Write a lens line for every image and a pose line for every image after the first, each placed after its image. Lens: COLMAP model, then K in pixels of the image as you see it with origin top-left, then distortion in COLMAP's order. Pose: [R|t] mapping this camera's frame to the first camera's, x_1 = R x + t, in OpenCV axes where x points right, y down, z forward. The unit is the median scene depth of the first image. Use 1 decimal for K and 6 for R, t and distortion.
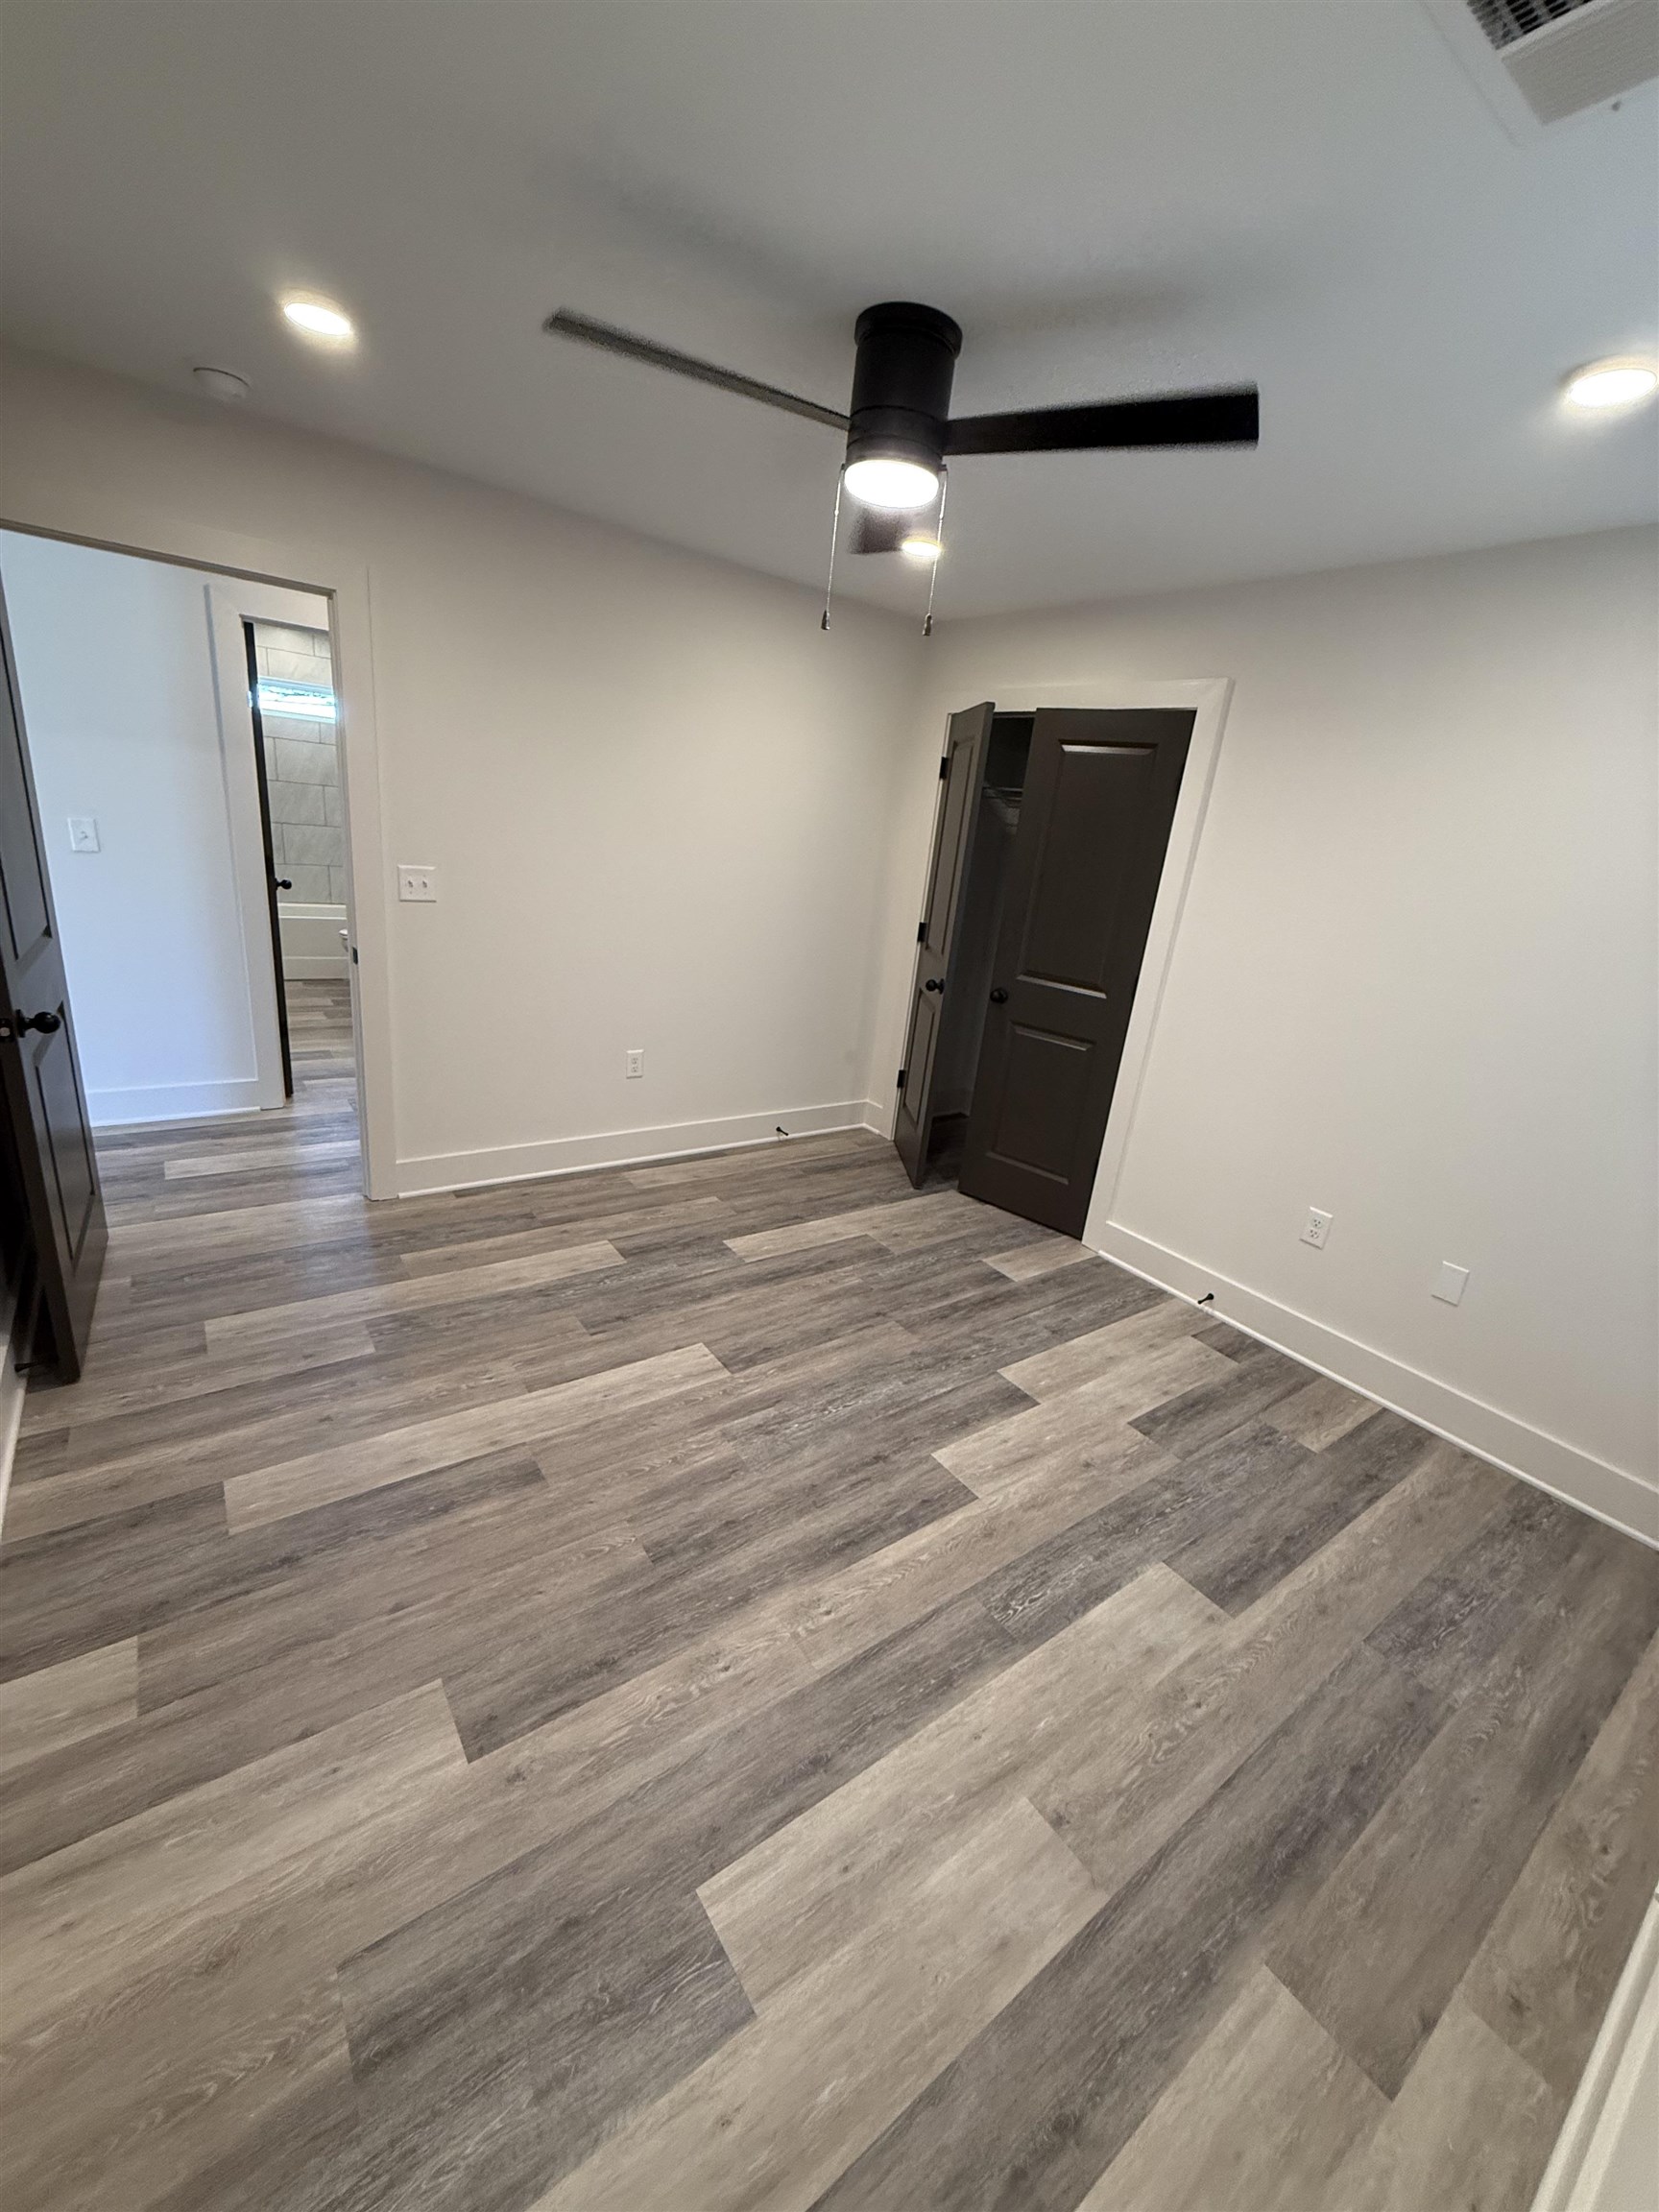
lens RADIAL K [[881.2, 0, 829.5], [0, 881.2, 1106.0], [0, 0, 1]] dist [-0.001294, 0.000130]
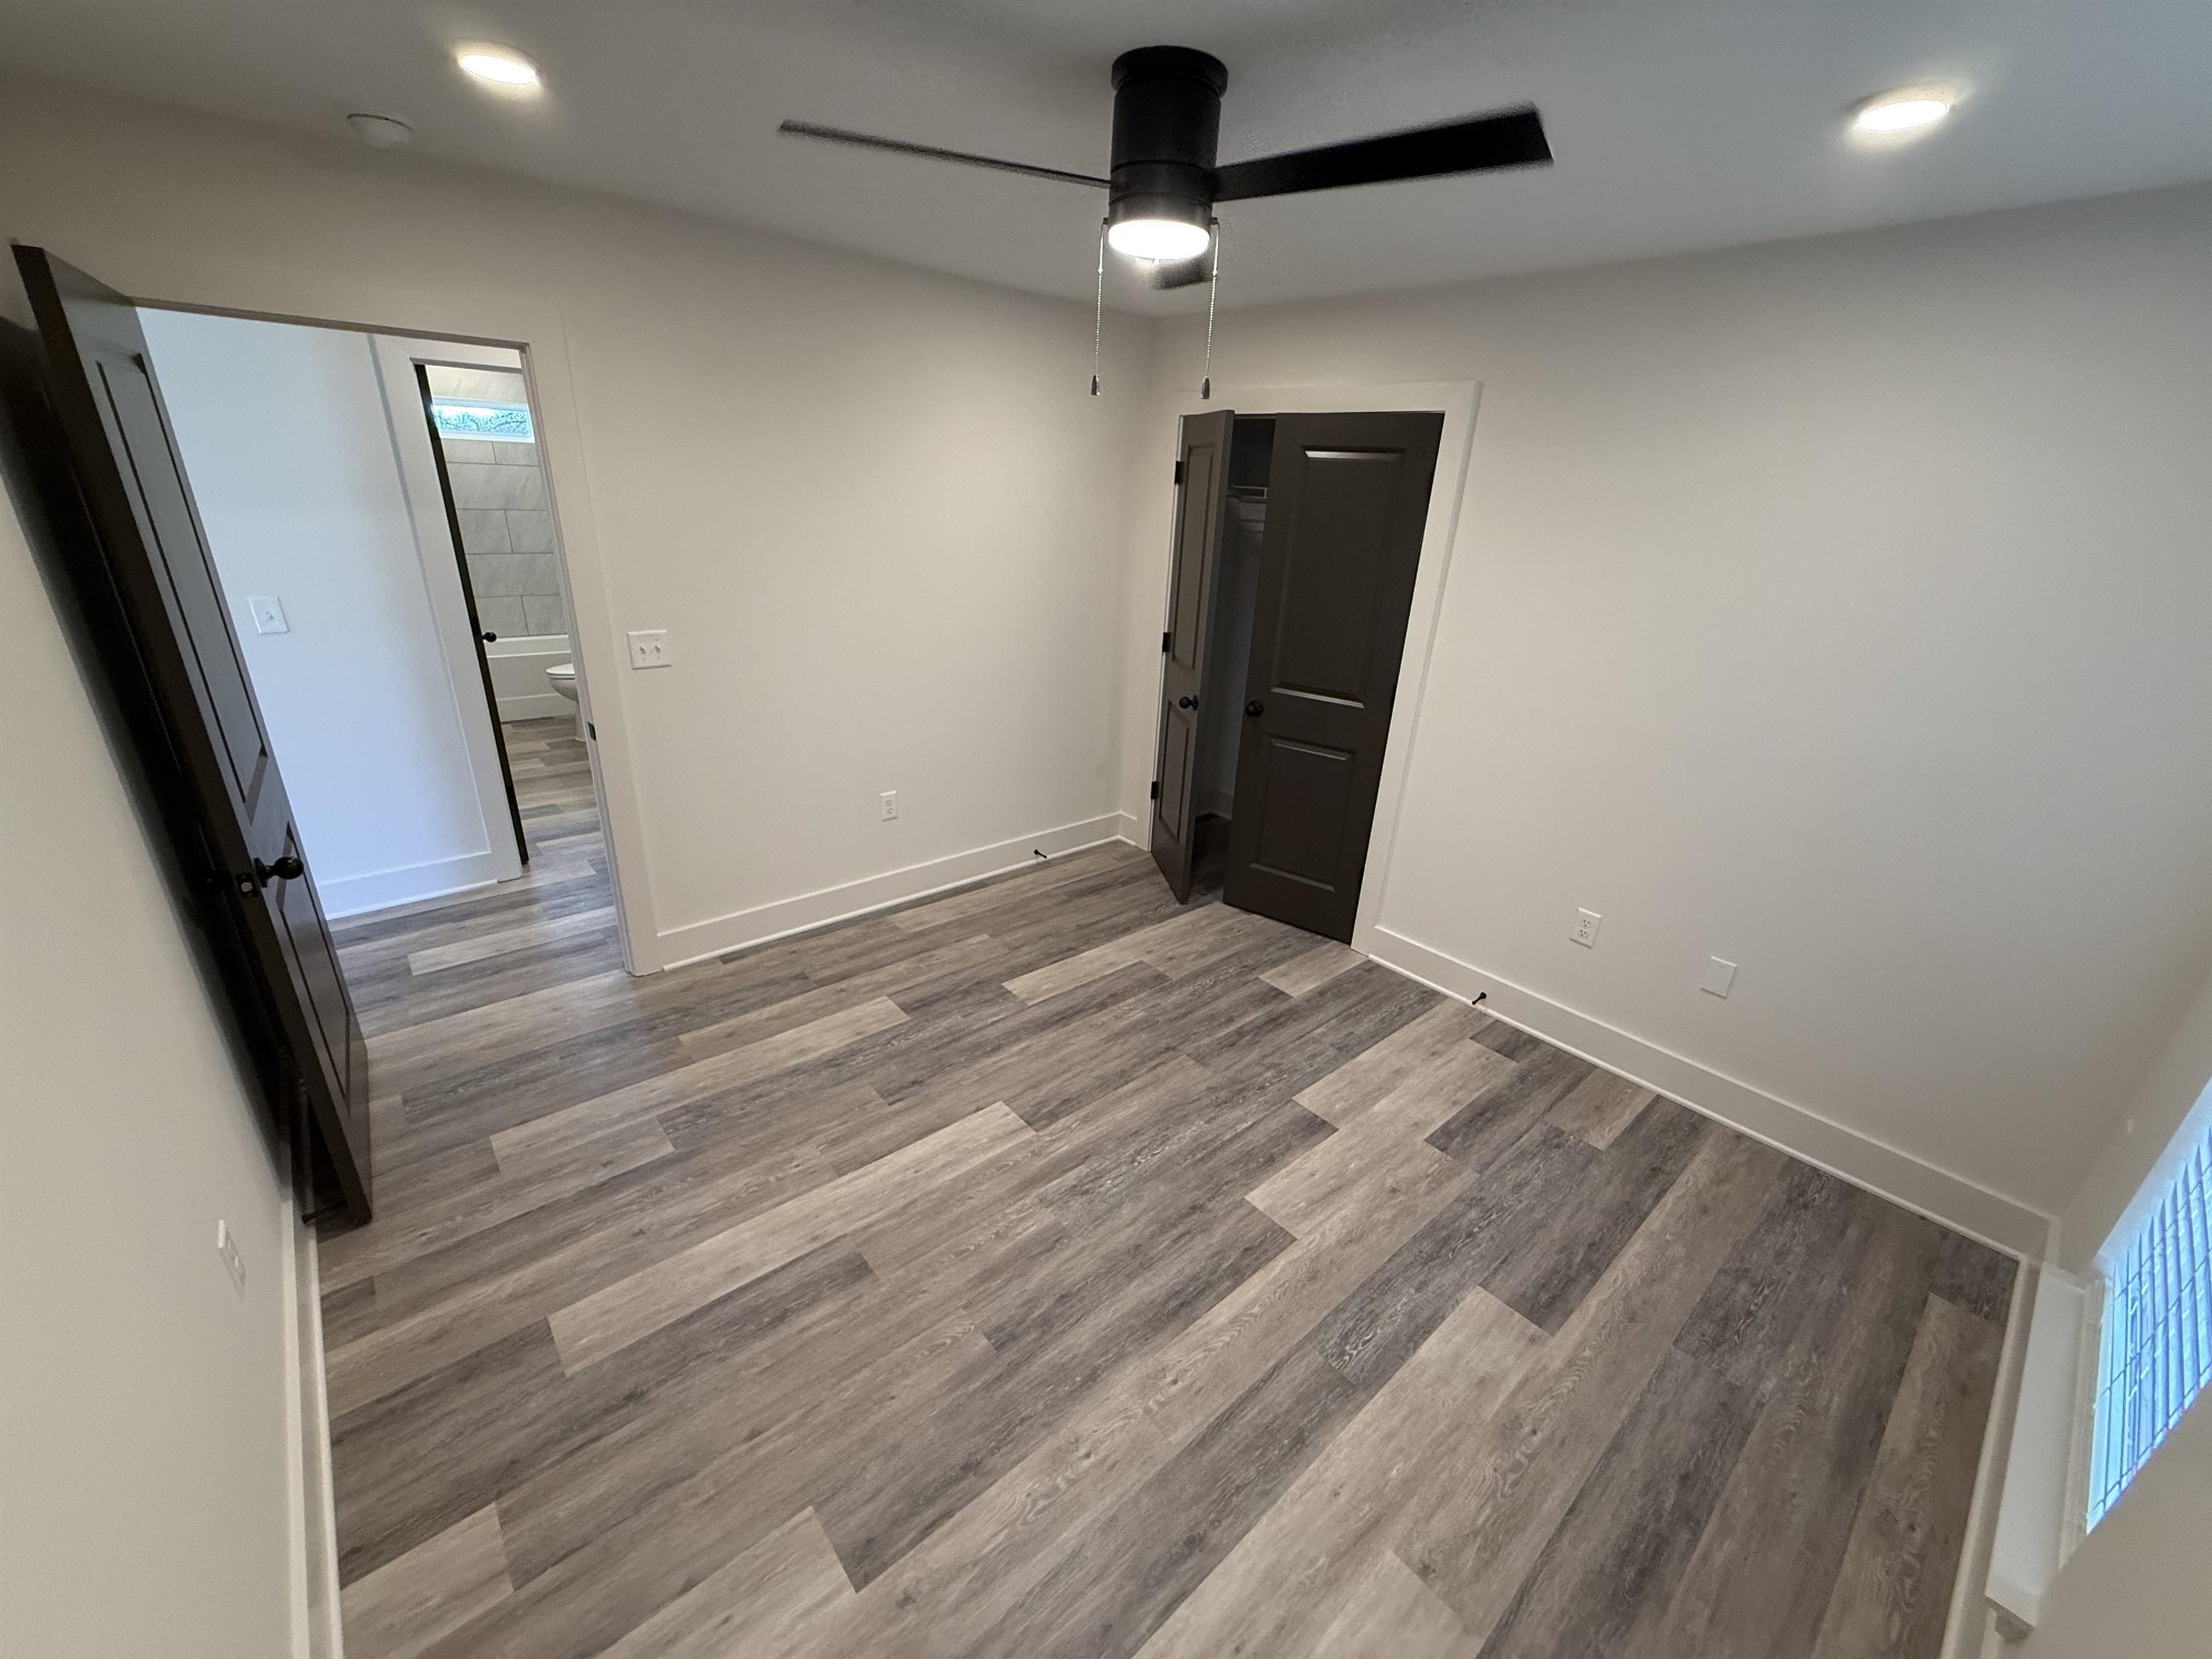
lens RADIAL K [[881.2, 0, 1098.9], [0, 881.2, 832.9], [0, 0, 1]] dist [-0.001294, 0.000130]
pose [[0.995110, -0.083319, 0.053042, -0.078324], [0.079344, 0.994164, 0.073090, -0.123506], [-0.058822, -0.068524, 0.995914, 0.022256]]
